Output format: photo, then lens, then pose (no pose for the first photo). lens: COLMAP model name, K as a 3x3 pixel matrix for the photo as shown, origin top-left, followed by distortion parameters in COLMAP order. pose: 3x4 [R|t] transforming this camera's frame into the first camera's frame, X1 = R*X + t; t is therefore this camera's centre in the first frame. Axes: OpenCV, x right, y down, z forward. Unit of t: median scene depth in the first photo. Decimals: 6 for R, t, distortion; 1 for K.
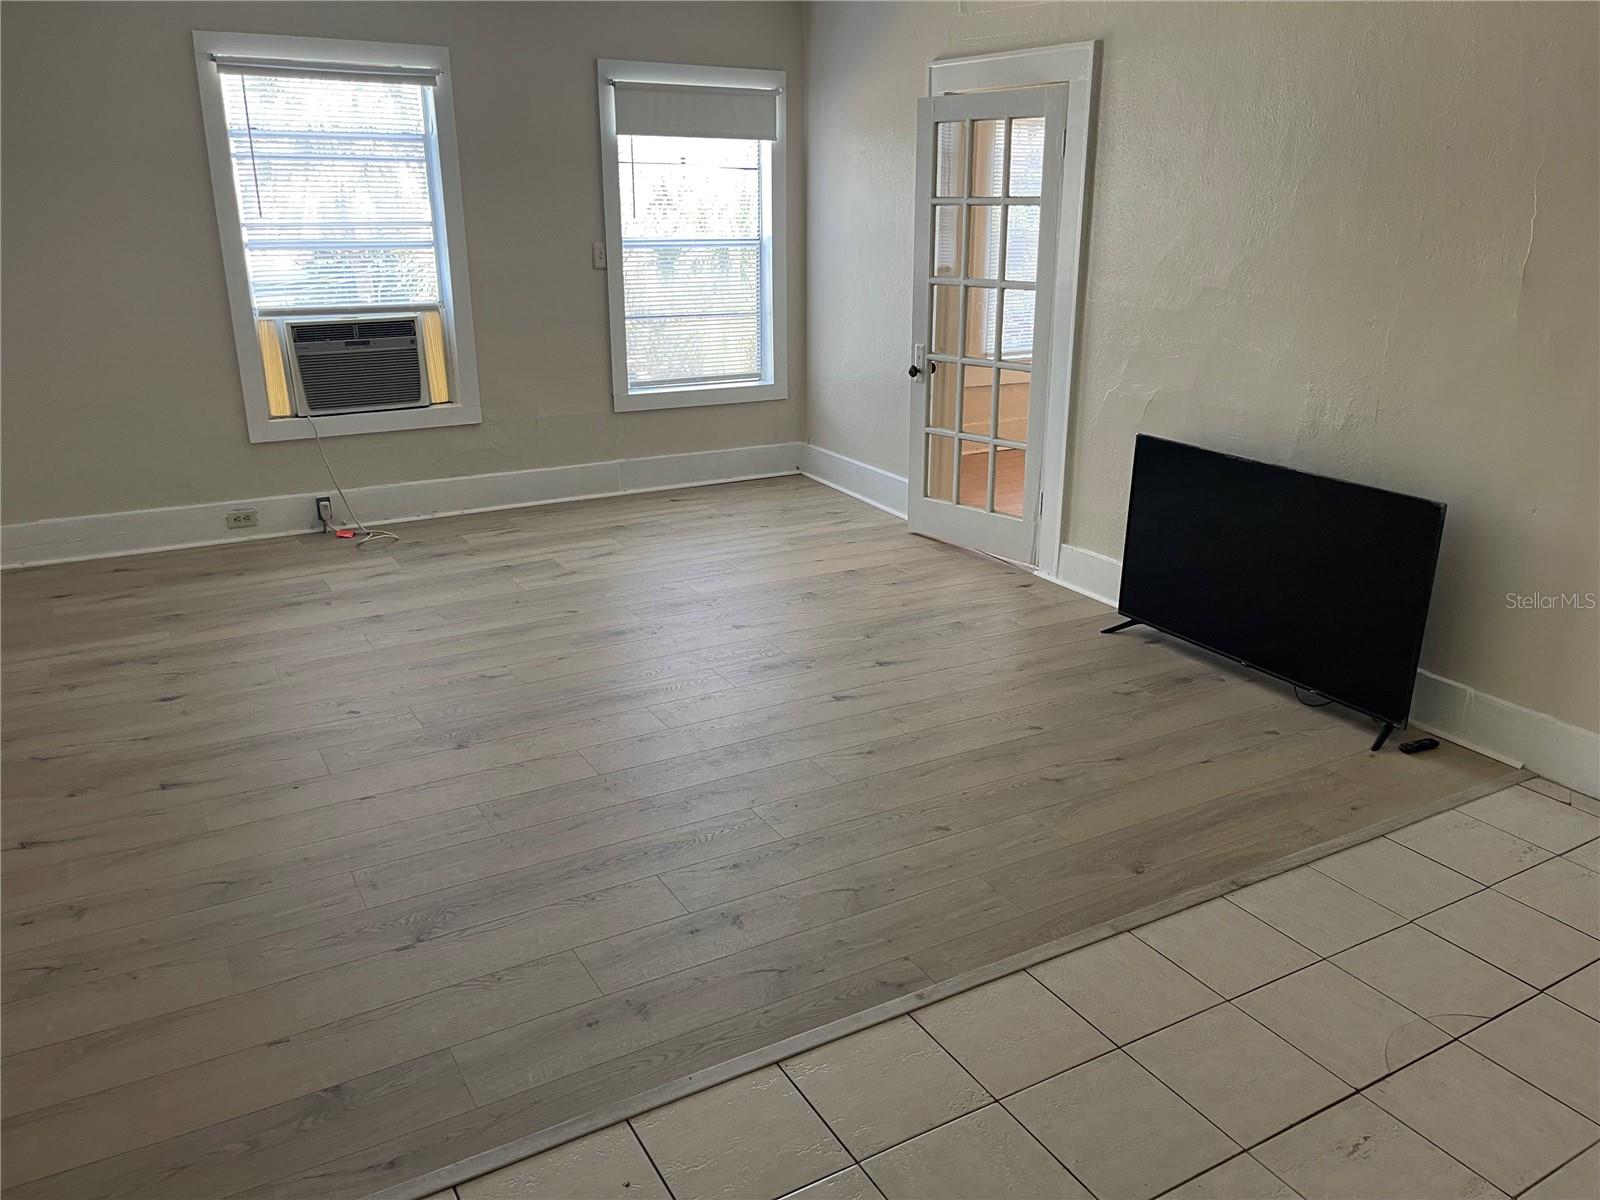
lens RADIAL K [[1211.8, 0, 800.0], [0, 1211.8, 600.0], [0, 0, 1]] dist [-0.000269, -0.003070]
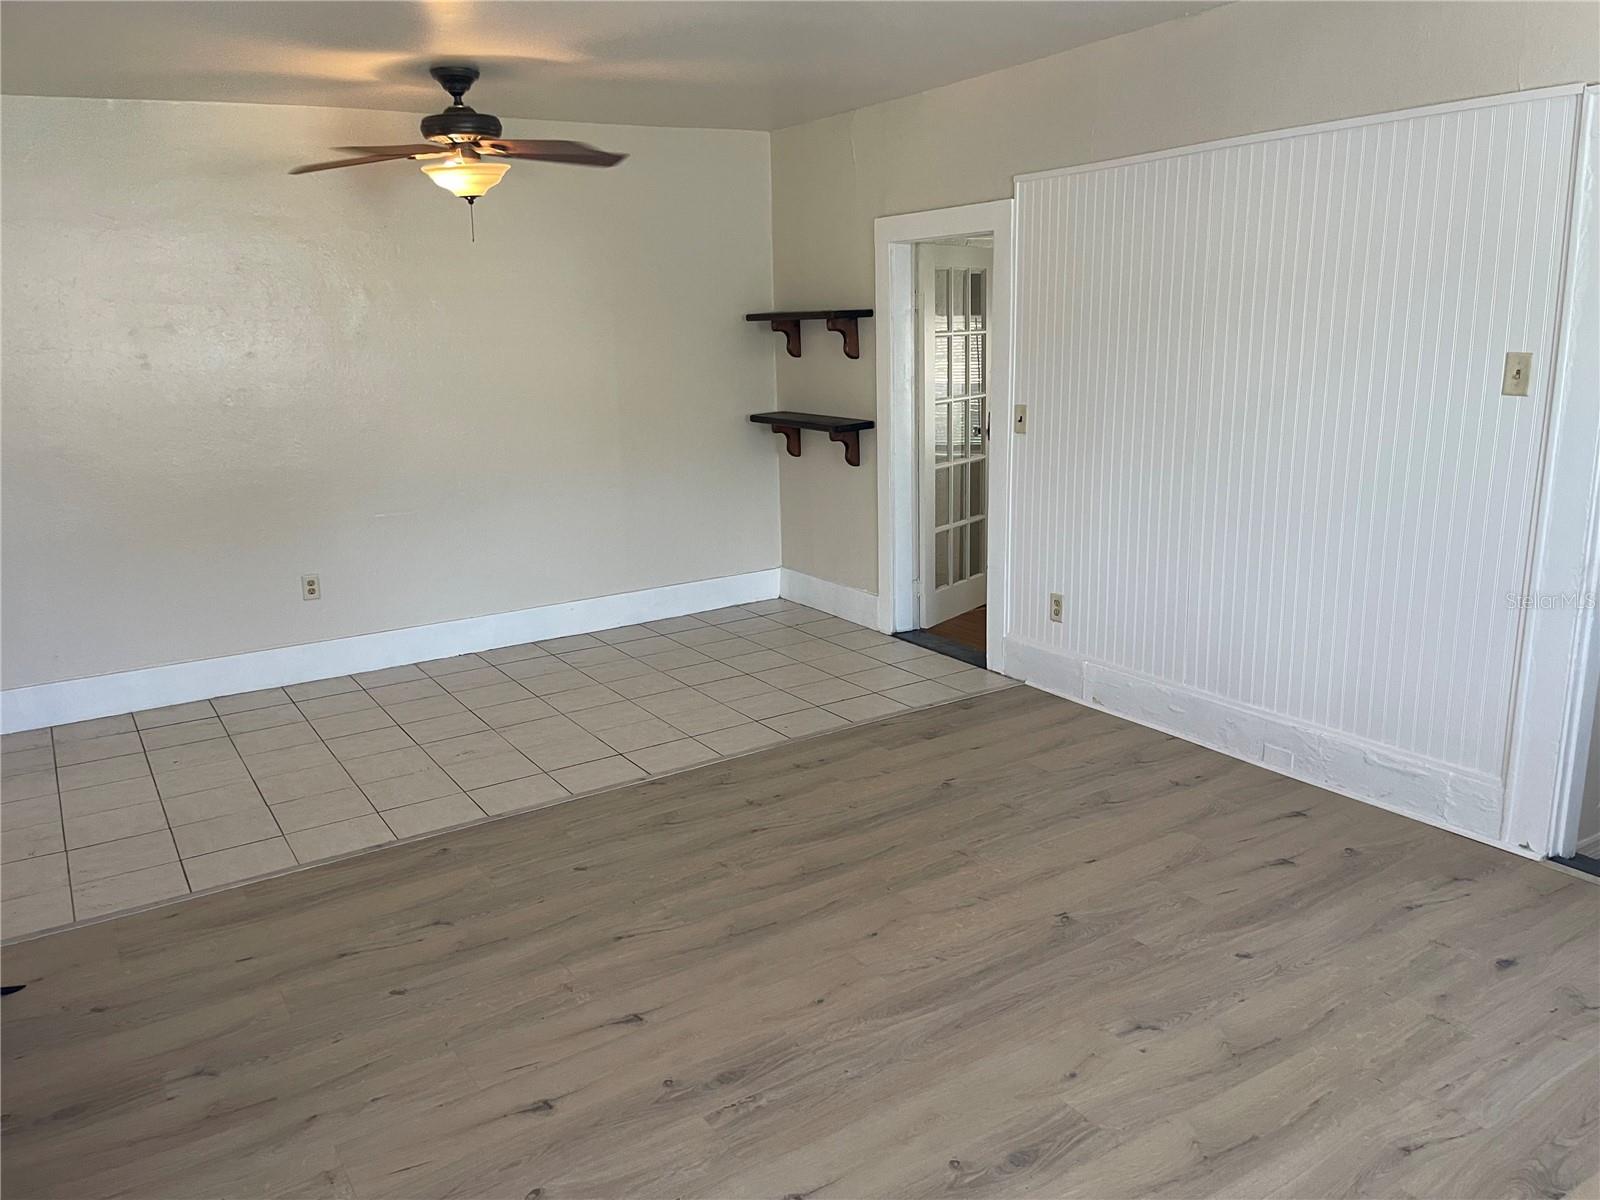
lens RADIAL K [[1211.8, 0, 800.0], [0, 1211.8, 600.0], [0, 0, 1]] dist [-0.000269, -0.003070]
pose [[-0.999257, 0.022242, -0.031473, -0.057611], [0.002409, 0.851101, 0.524996, -0.593164], [0.038464, 0.524530, -0.850522, 1.718699]]
